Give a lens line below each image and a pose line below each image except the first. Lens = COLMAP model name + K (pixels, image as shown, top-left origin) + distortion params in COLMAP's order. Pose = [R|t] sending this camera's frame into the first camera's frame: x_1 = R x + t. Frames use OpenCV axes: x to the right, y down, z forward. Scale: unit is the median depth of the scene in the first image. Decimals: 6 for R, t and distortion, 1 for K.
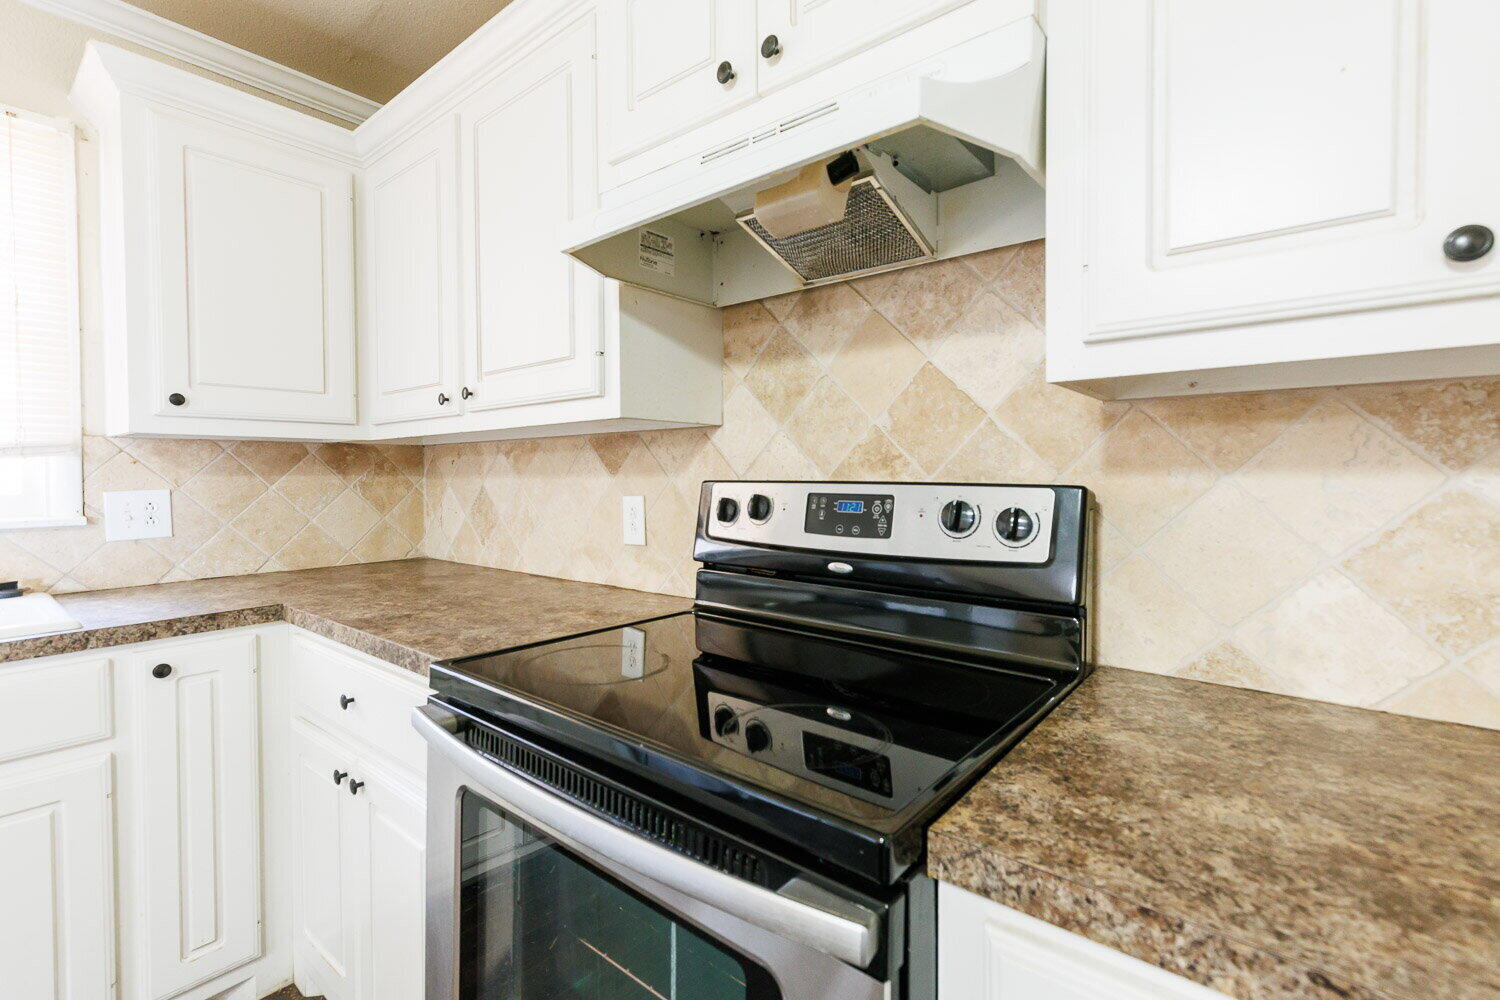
lens RADIAL K [[676.2, 0, 752.3], [0, 676.2, 486.7], [0, 0, 1]] dist [0.009893, -0.001473]
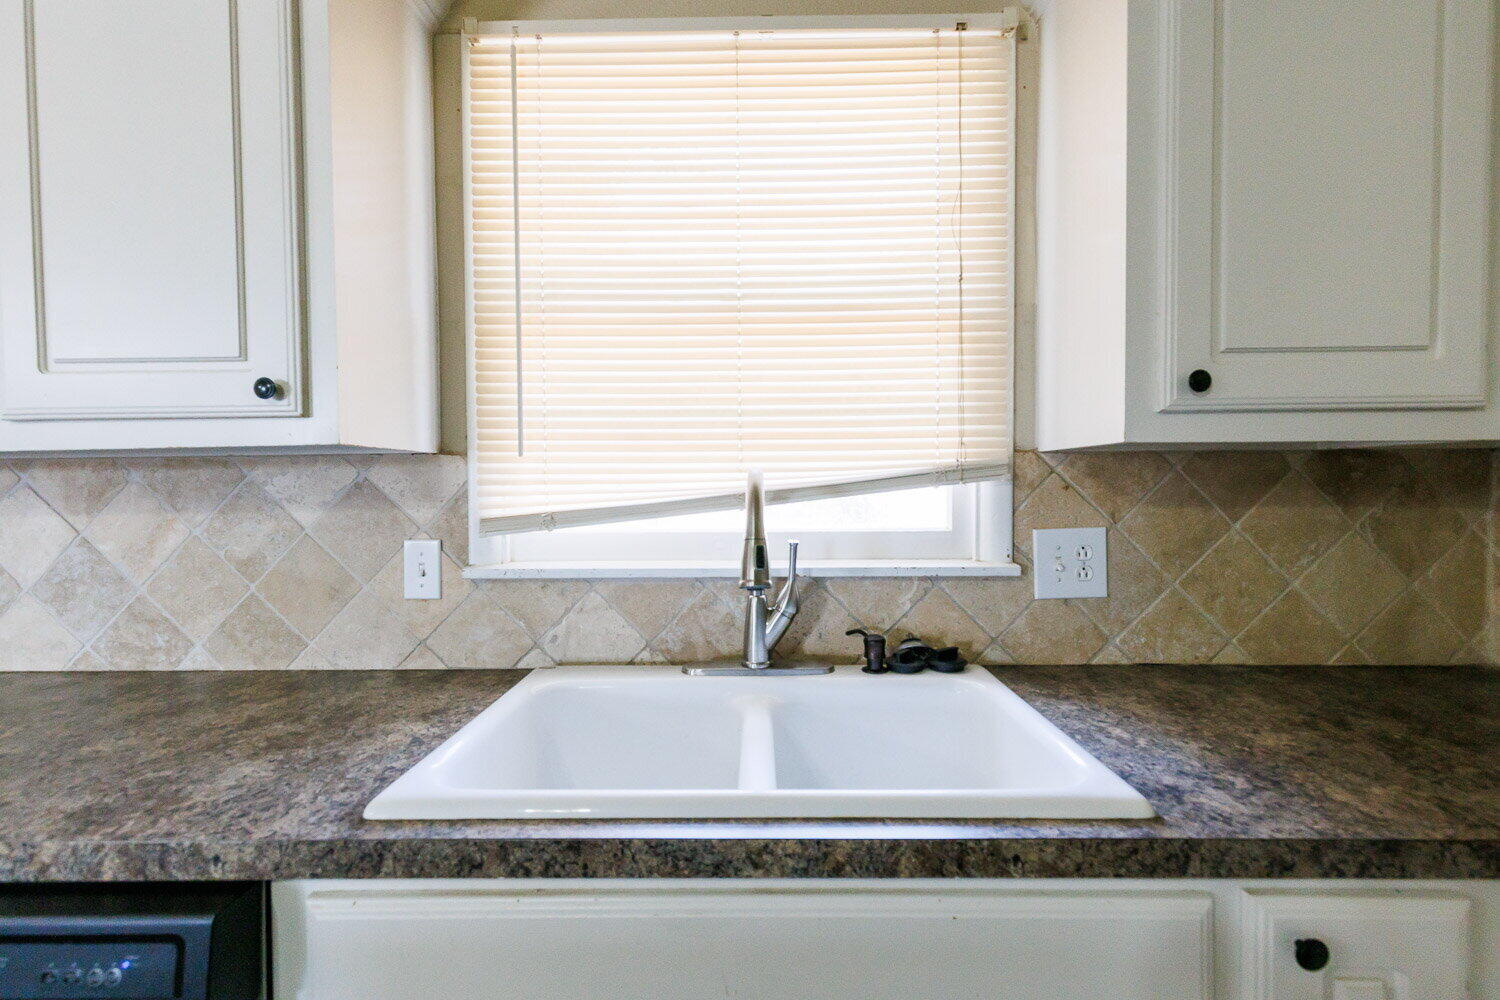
lens RADIAL K [[676.2, 0, 750.9], [0, 676.2, 495.9], [0, 0, 1]] dist [0.009893, -0.001473]
pose [[0.624322, 0.013033, -0.781059, -0.610736], [-0.012622, 0.999899, 0.006596, -0.029817], [0.781065, 0.005740, 0.624423, 0.339698]]
